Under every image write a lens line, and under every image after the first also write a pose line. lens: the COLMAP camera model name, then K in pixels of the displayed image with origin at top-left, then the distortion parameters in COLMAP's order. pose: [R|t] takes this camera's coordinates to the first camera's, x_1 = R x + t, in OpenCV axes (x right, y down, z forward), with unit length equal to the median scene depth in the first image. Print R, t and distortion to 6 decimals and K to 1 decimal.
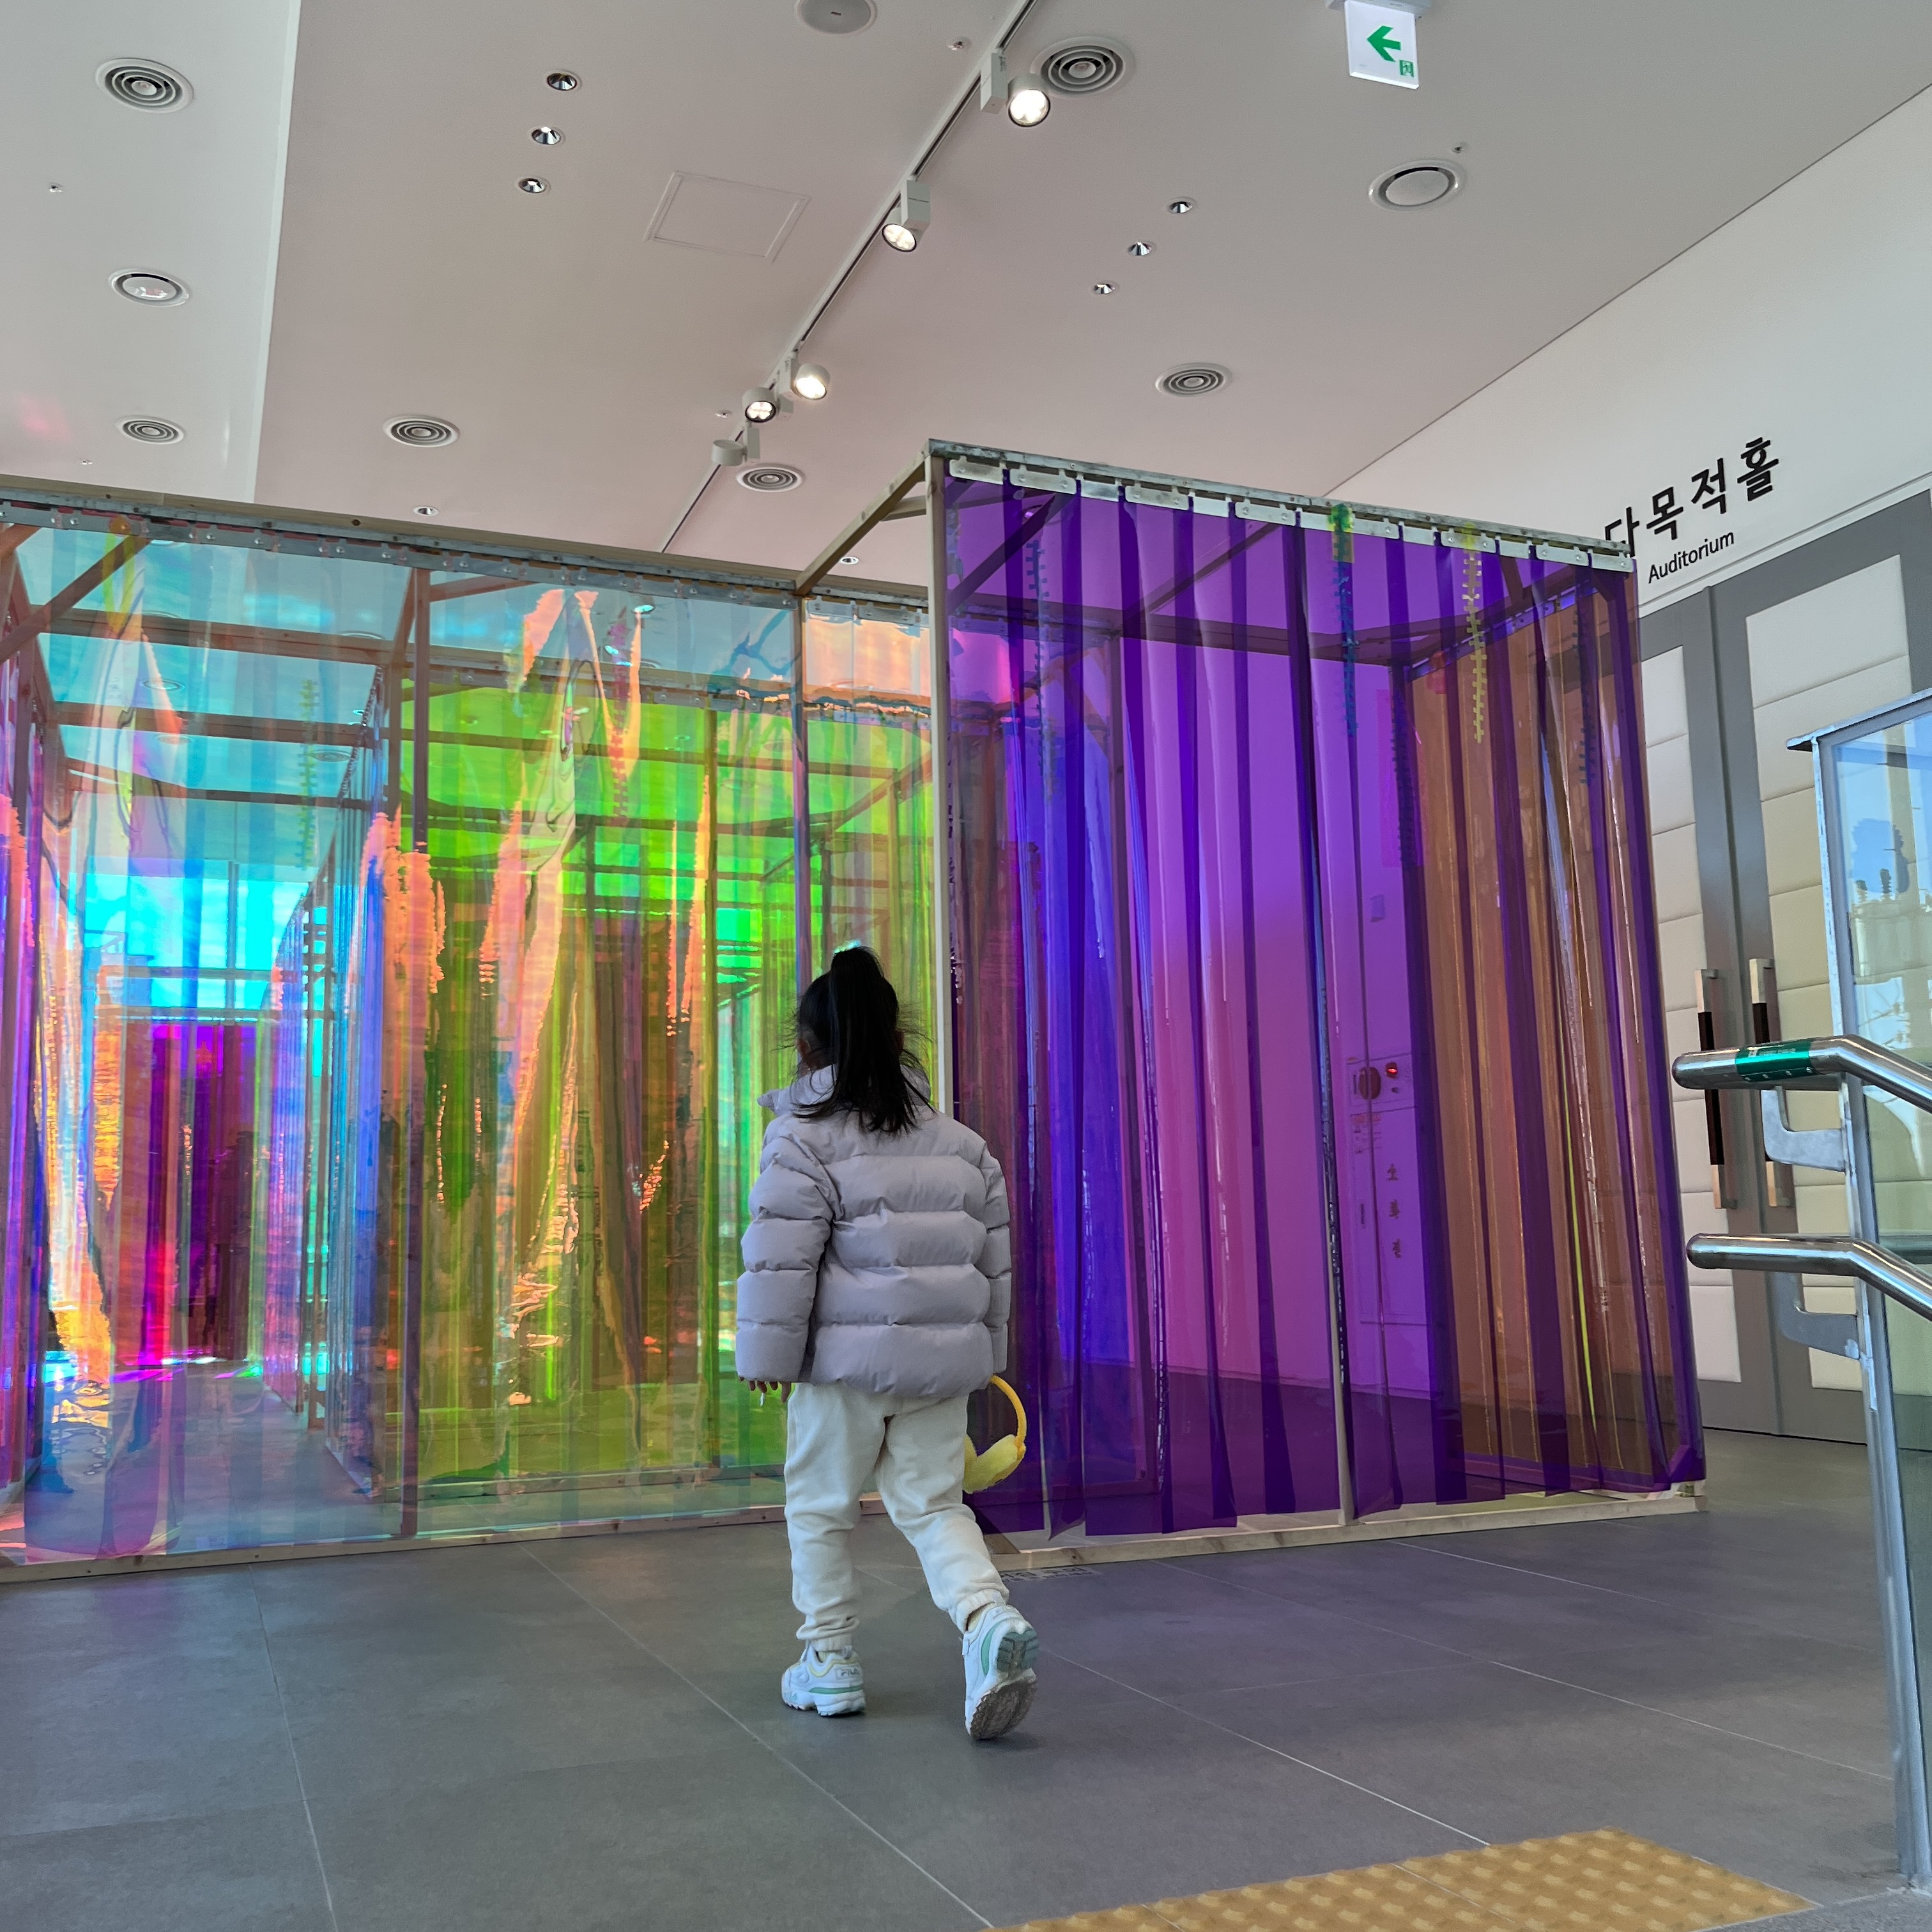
lens RADIAL K [[1928.3, 0, 968.0], [0, 1928.3, 969.0], [0, 0, 1]] dist [0.018855, 0.000000]
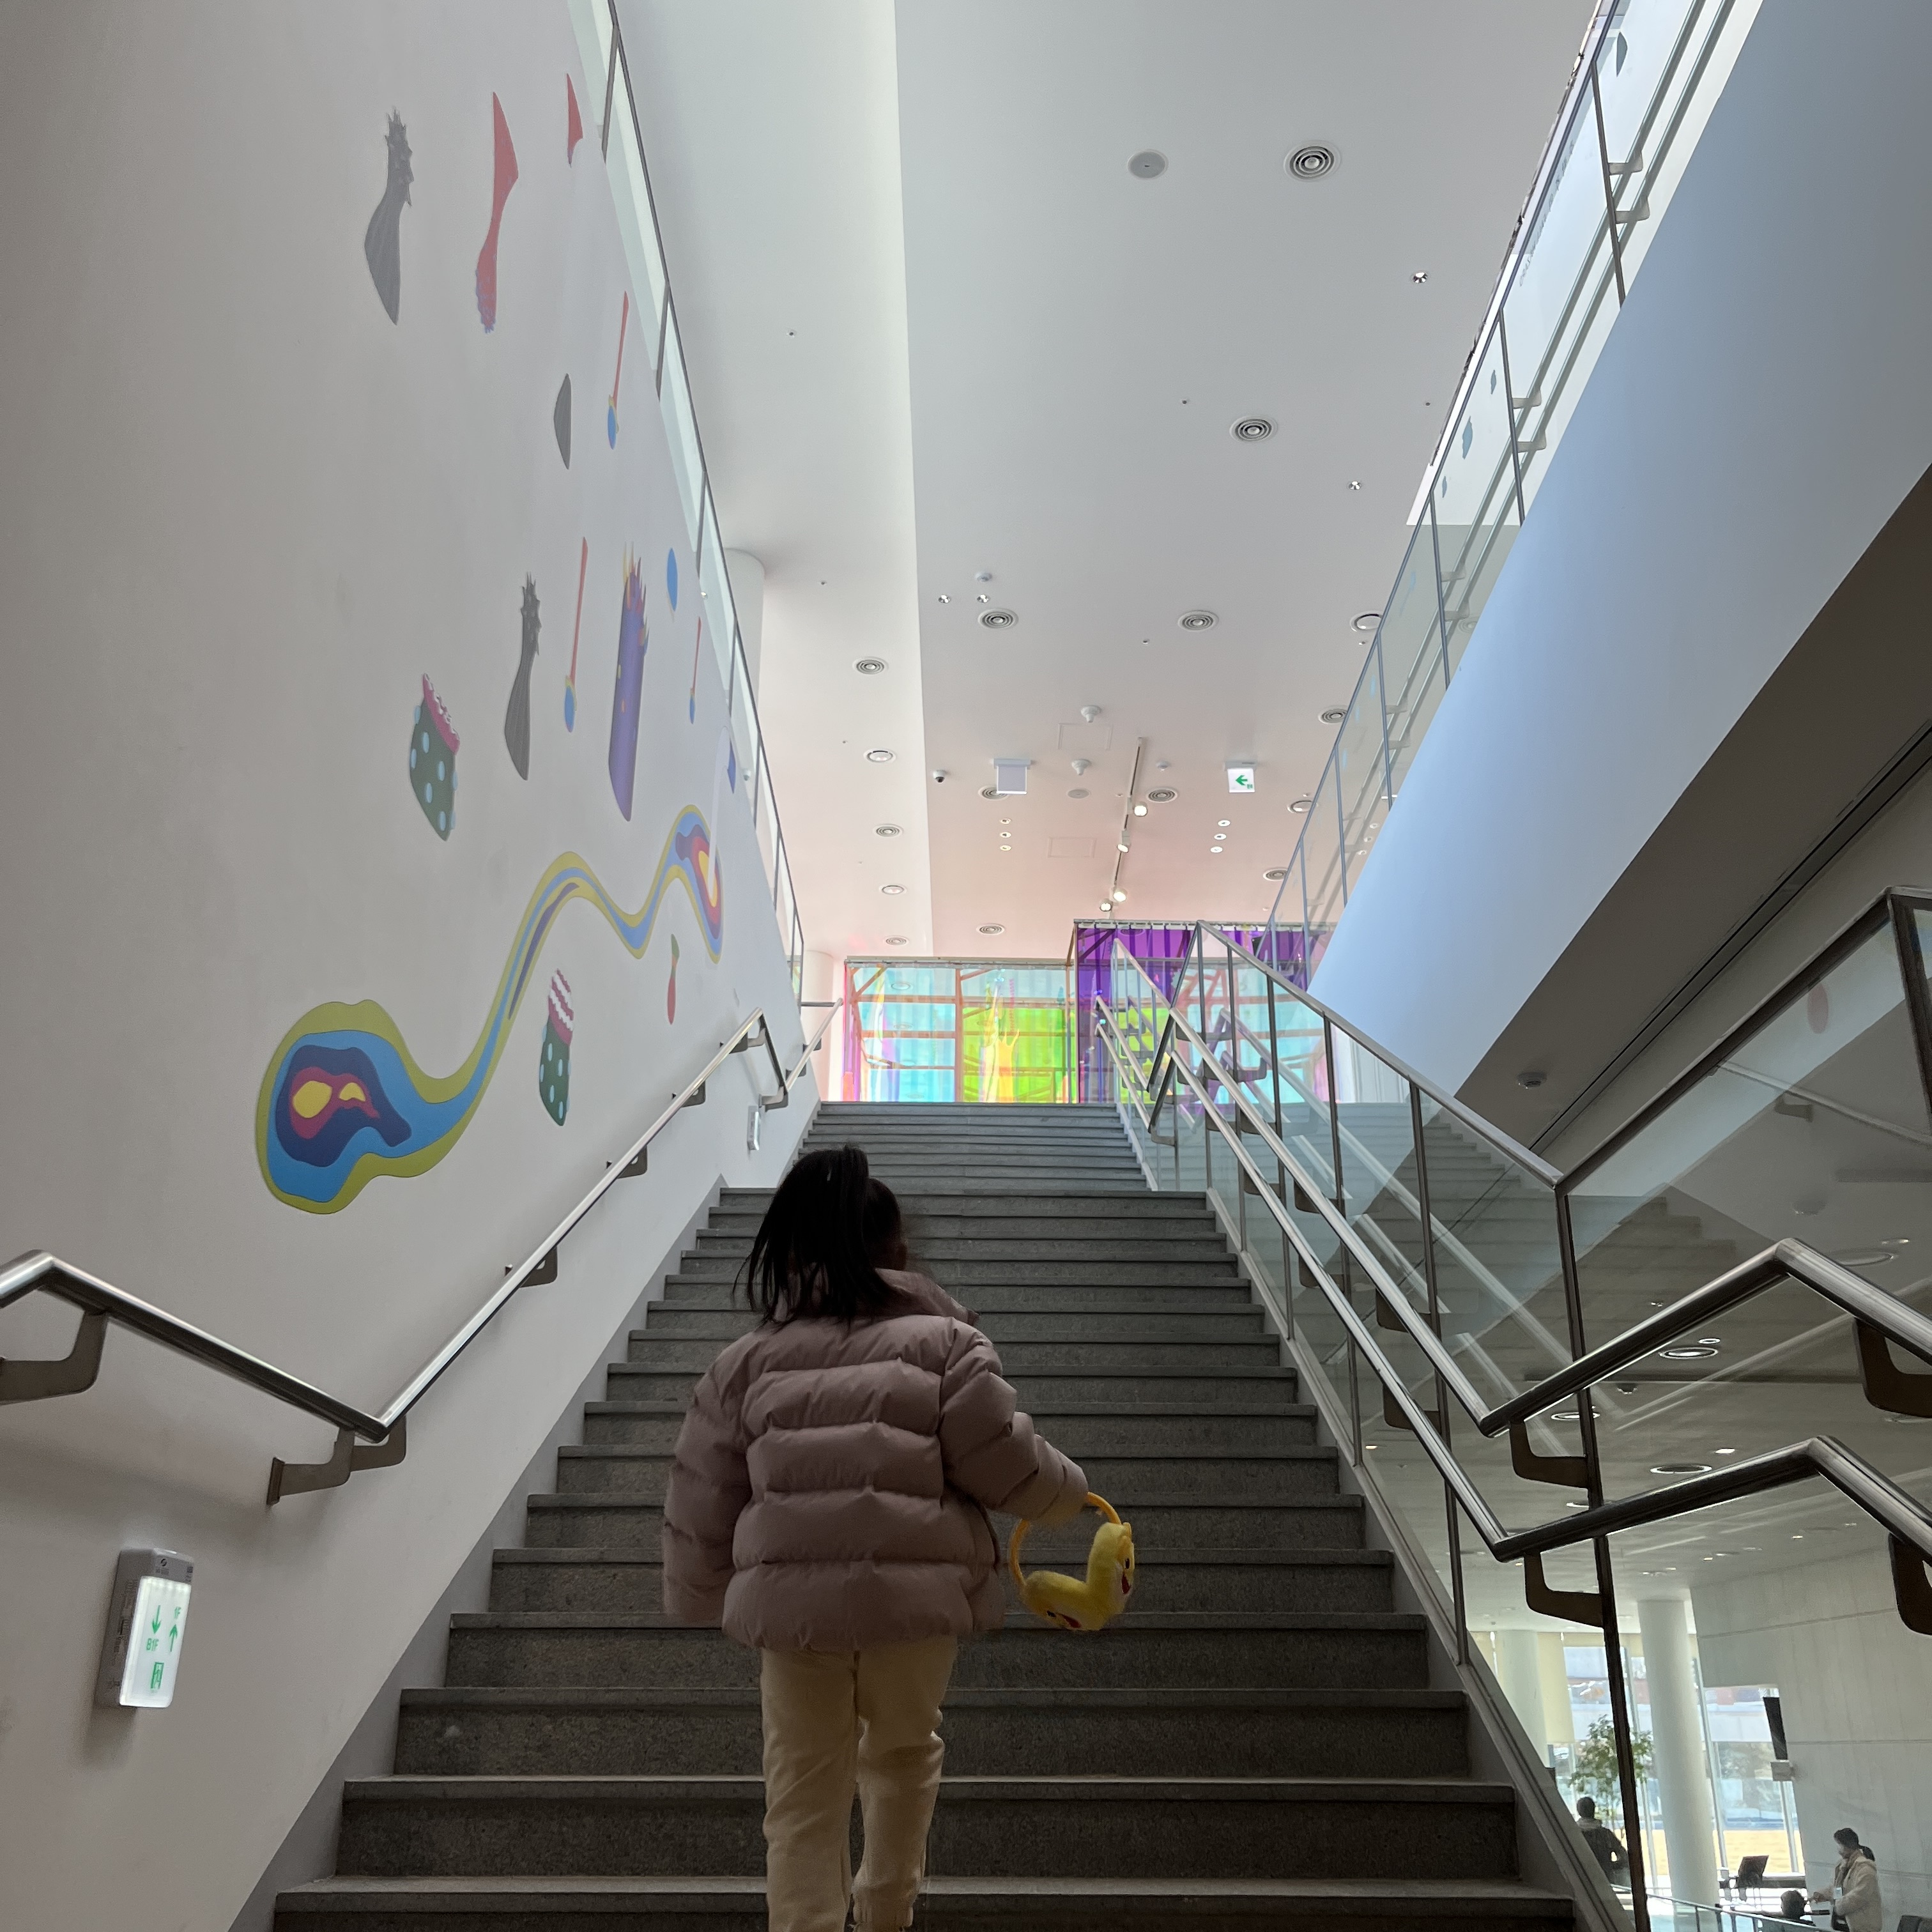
lens RADIAL K [[1928.3, 0, 968.0], [0, 1928.3, 964.6], [0, 0, 1]] dist [0.018855, 0.000000]
pose [[0.929065, -0.105369, -0.354591, 0.905408], [0.019919, 0.971433, -0.236479, 0.566370], [0.369379, 0.212641, 0.904623, -2.002399]]
